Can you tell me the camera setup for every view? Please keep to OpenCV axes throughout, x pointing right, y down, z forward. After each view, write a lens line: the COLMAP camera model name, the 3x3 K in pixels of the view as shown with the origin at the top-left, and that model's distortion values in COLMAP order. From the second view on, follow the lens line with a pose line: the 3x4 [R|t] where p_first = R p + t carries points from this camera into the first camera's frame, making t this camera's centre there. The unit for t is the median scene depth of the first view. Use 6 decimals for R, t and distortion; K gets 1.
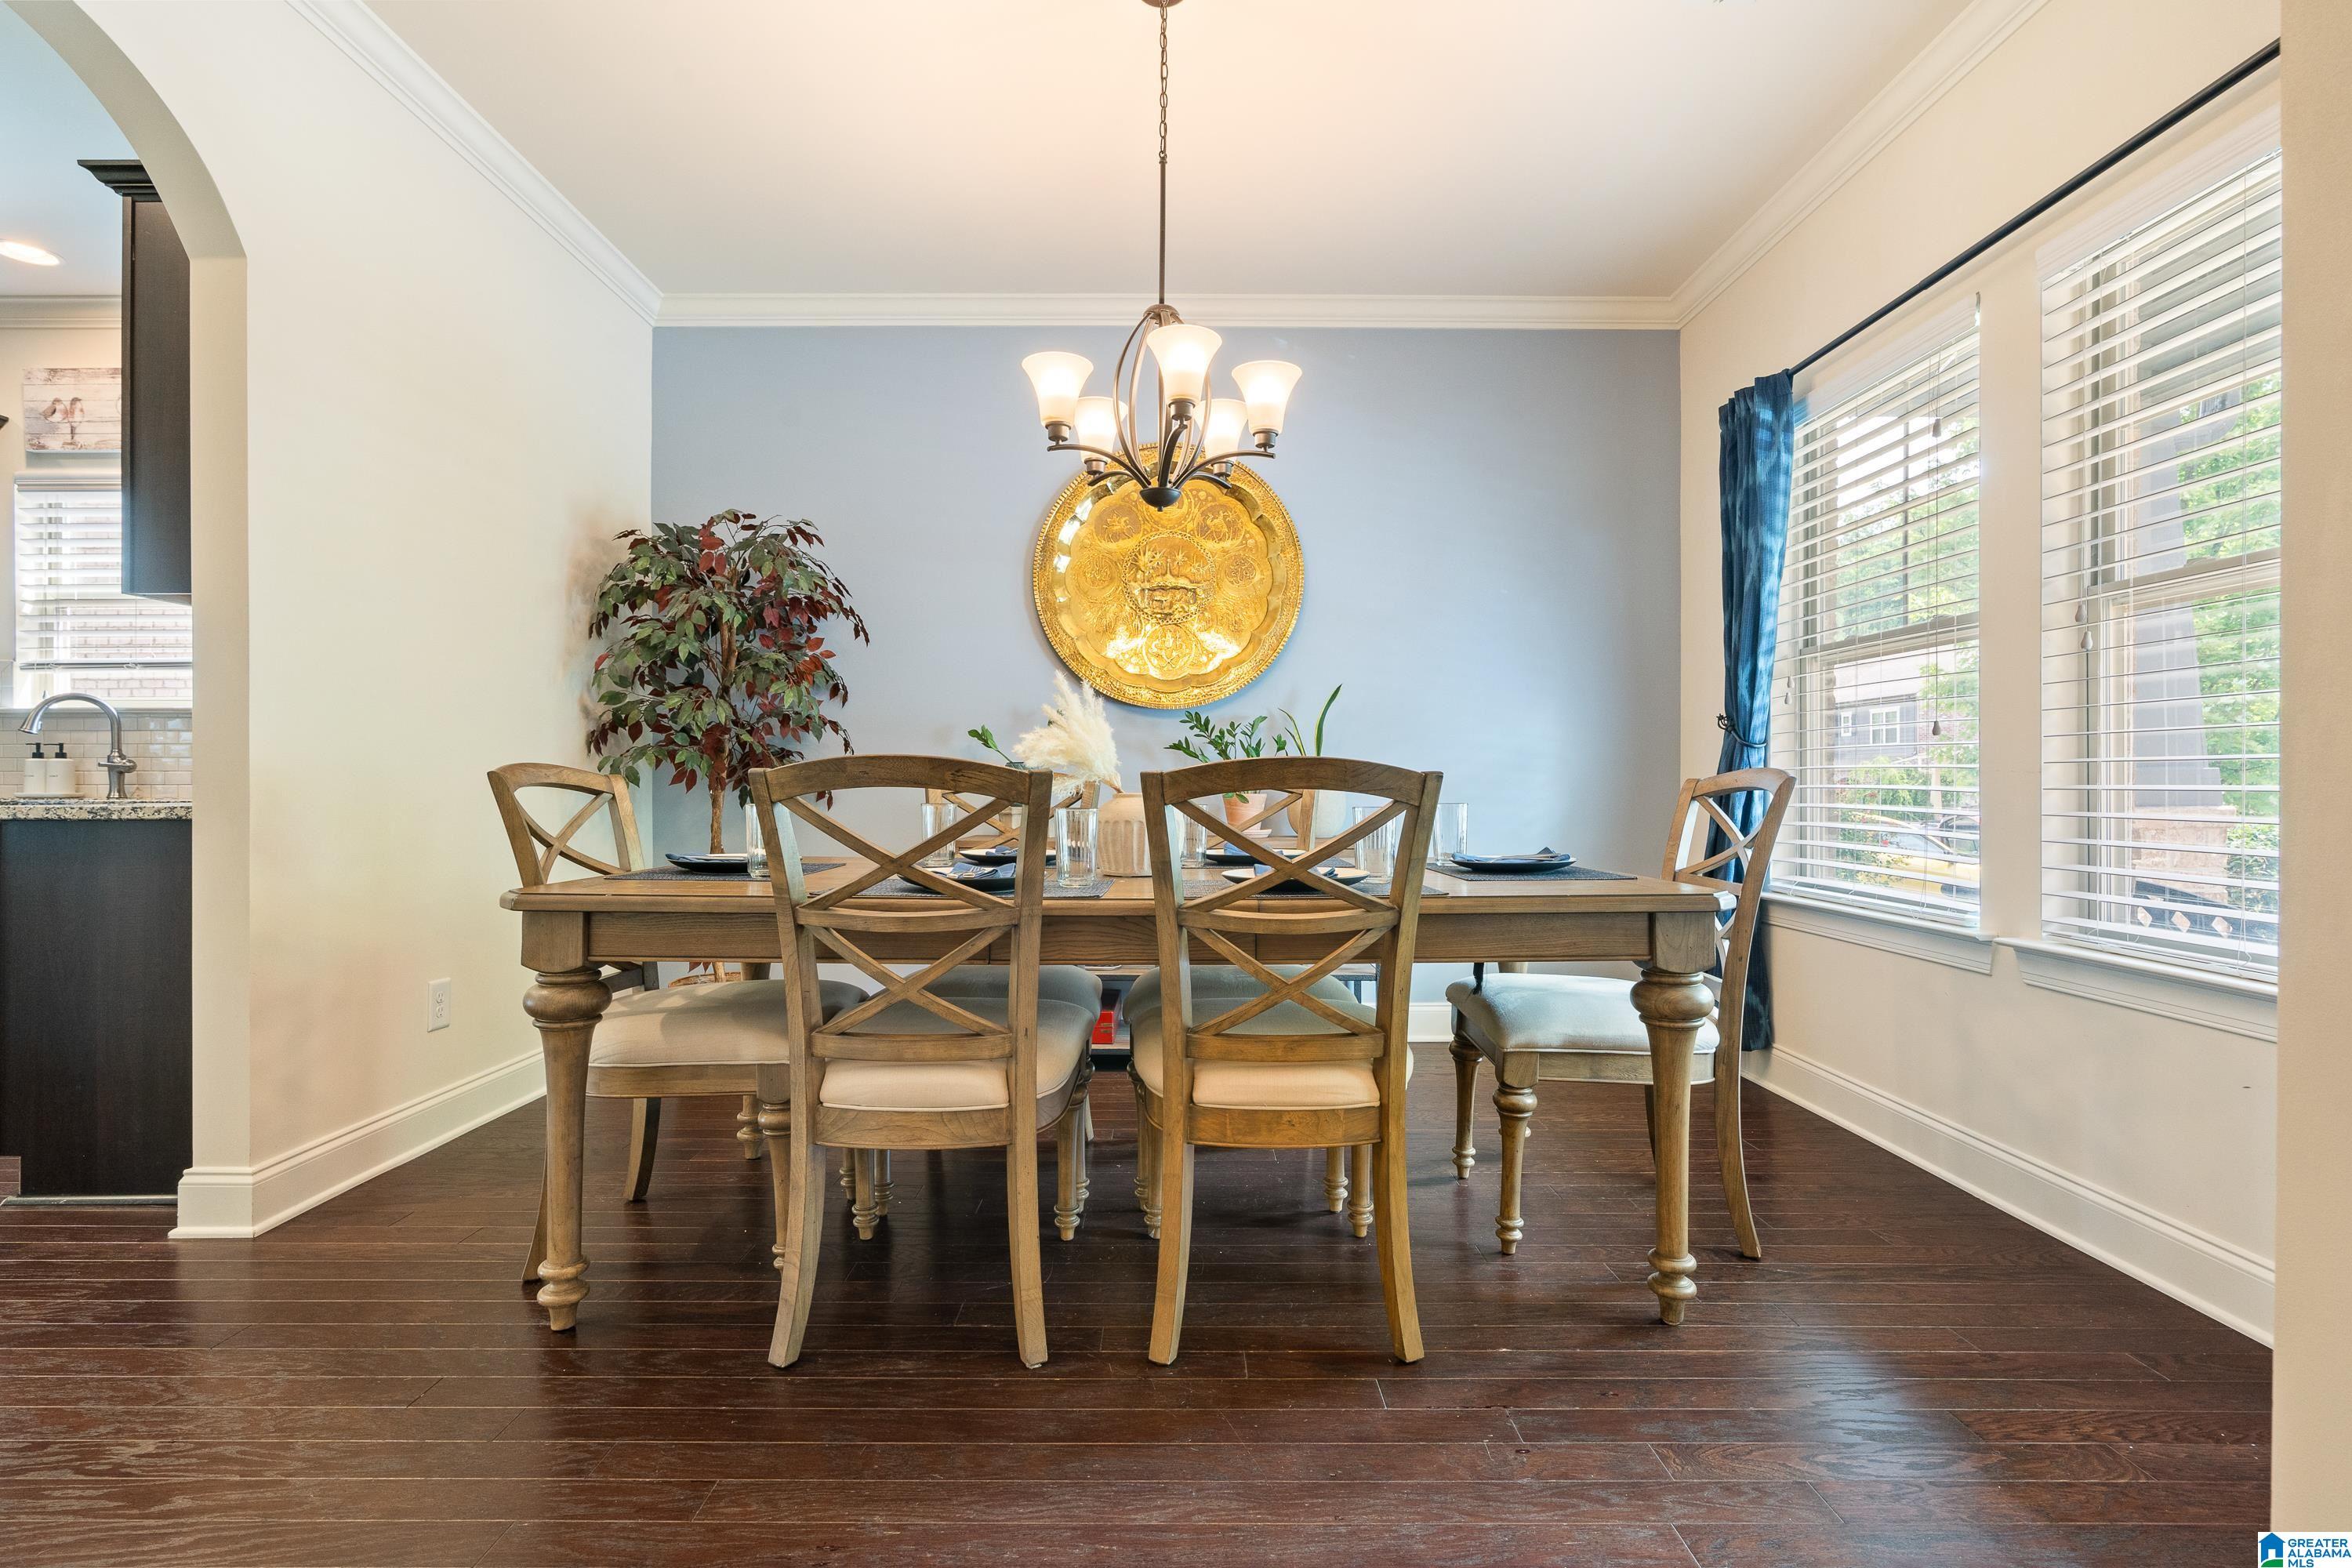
lens RADIAL K [[1074.1, 0, 1172.2], [0, 1074.1, 790.3], [0, 0, 1]] dist [-0.009493, 0.002355]
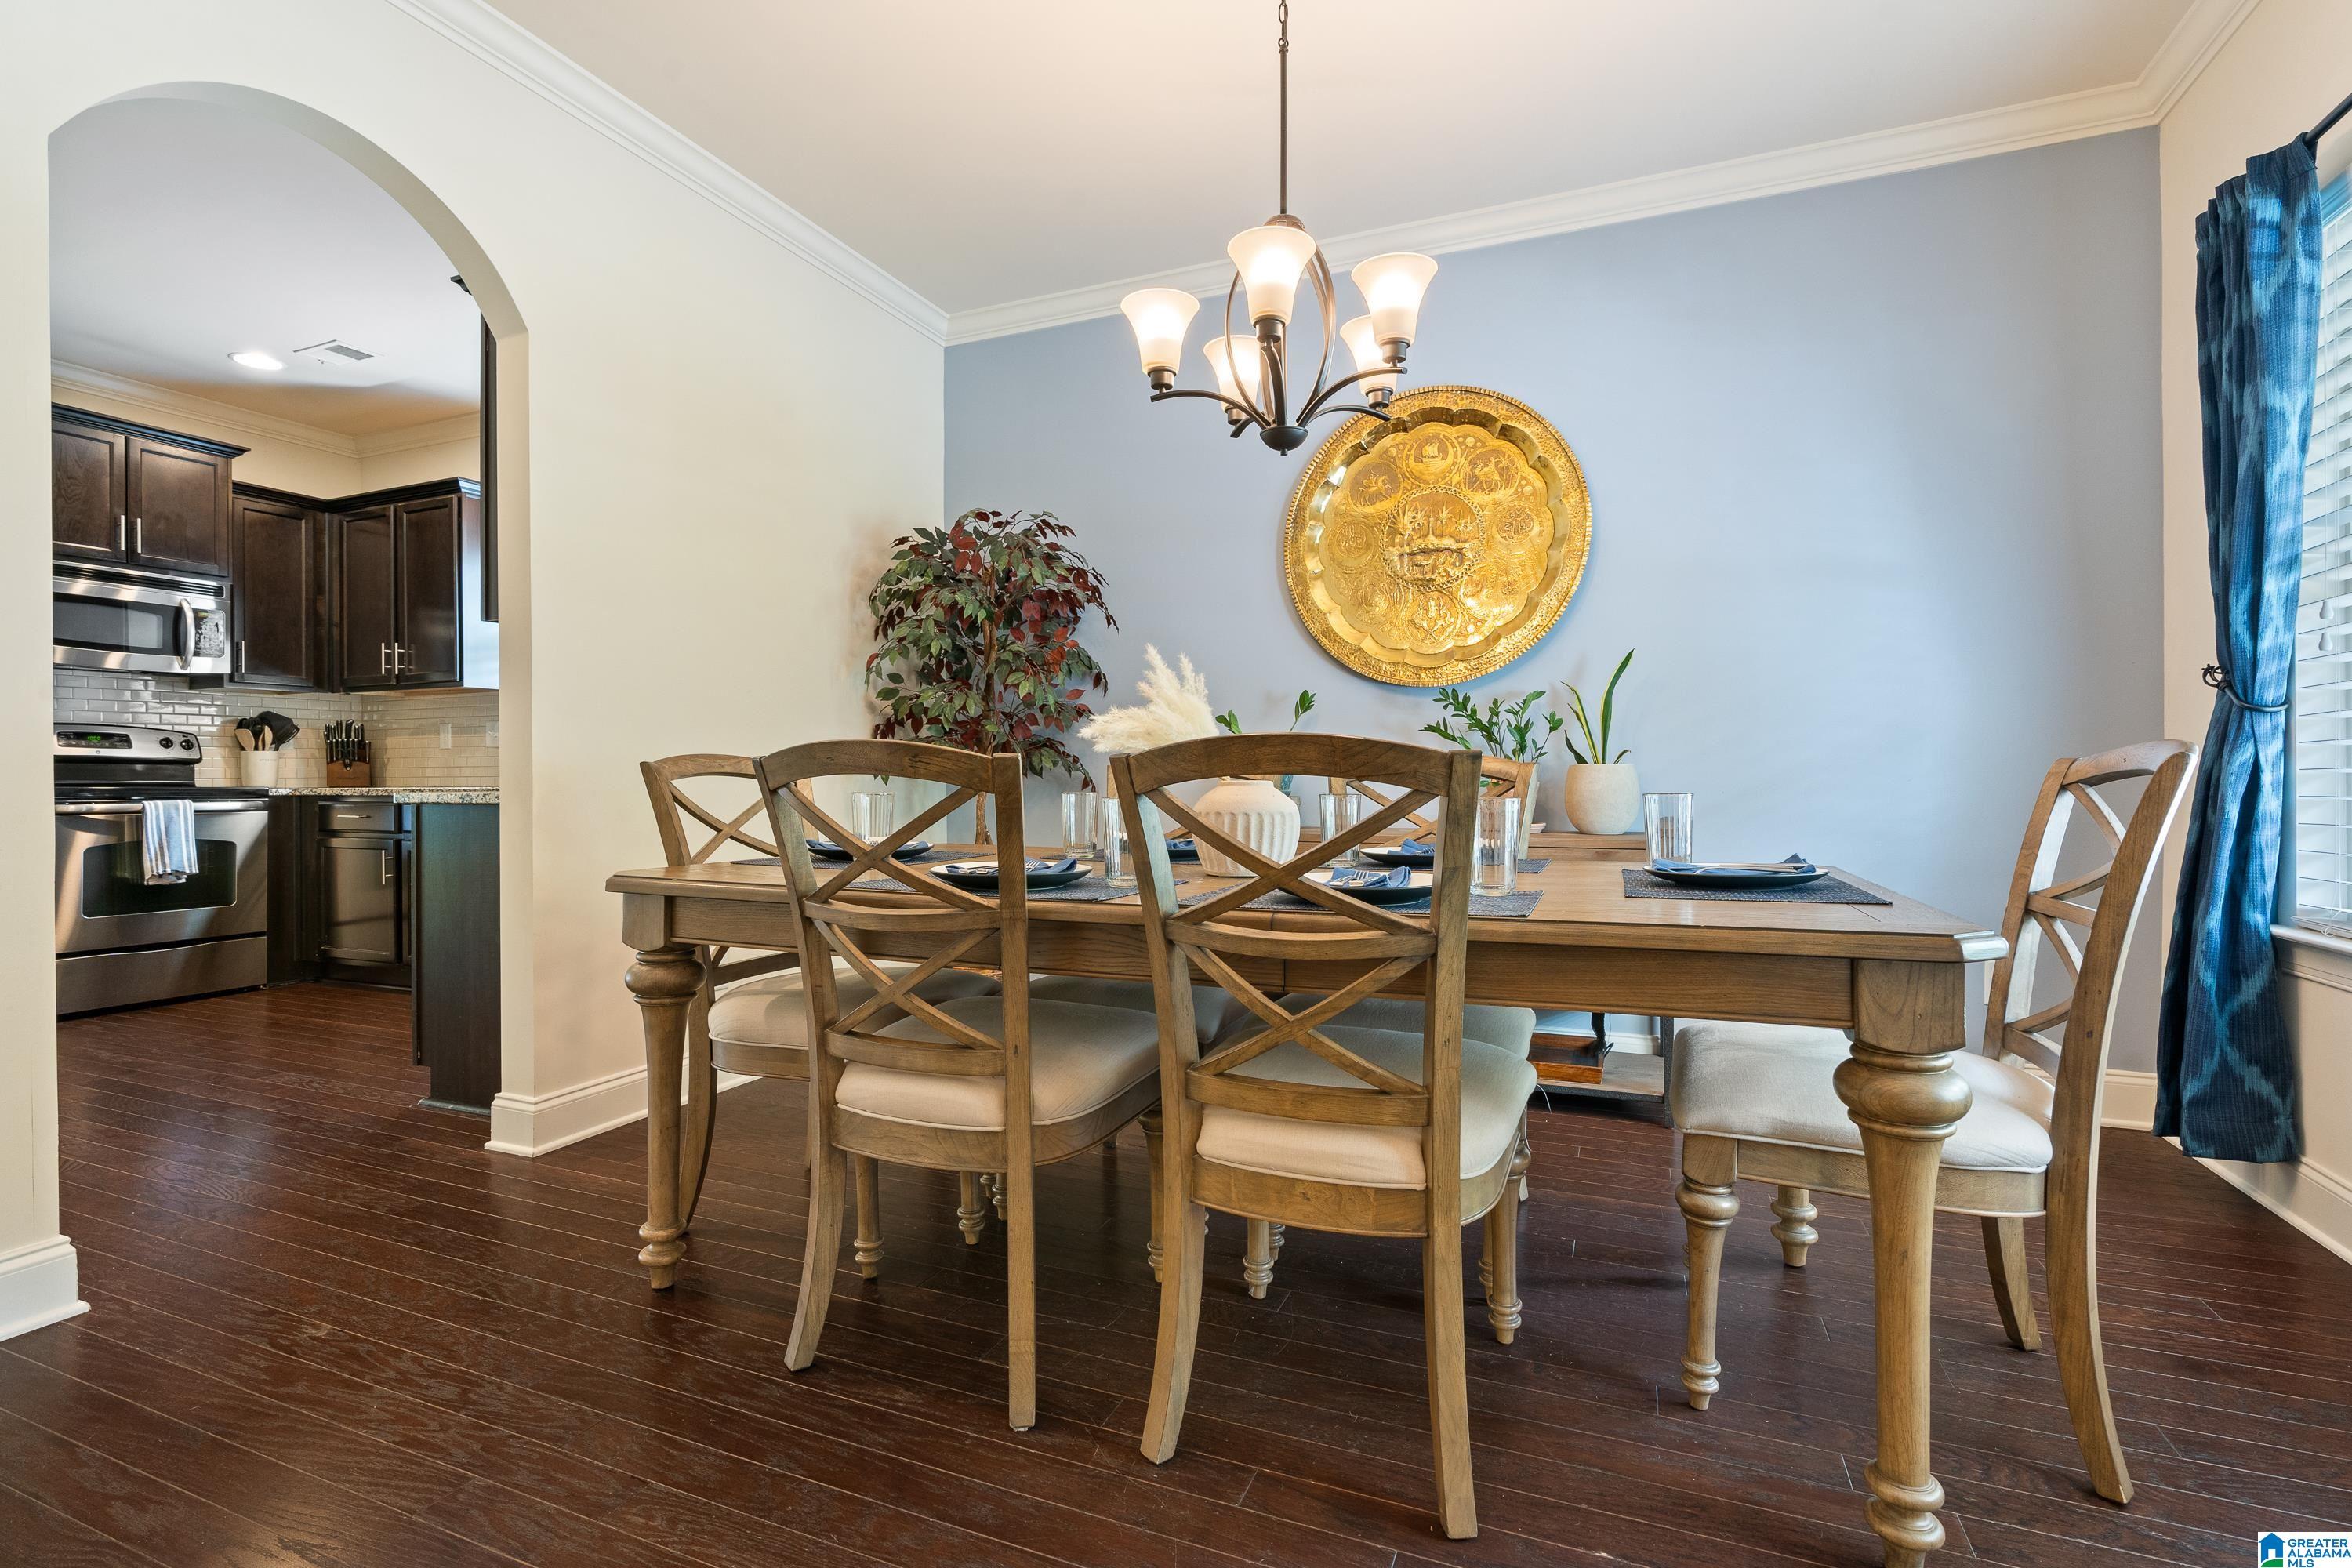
lens RADIAL K [[1074.1, 0, 1171.7], [0, 1074.1, 778.6], [0, 0, 1]] dist [-0.009493, 0.002355]
pose [[0.922774, -0.002751, -0.385332, 0.249265], [0.002280, 0.999996, -0.001678, 0.001979], [0.385335, 0.000670, 0.922777, 0.176312]]
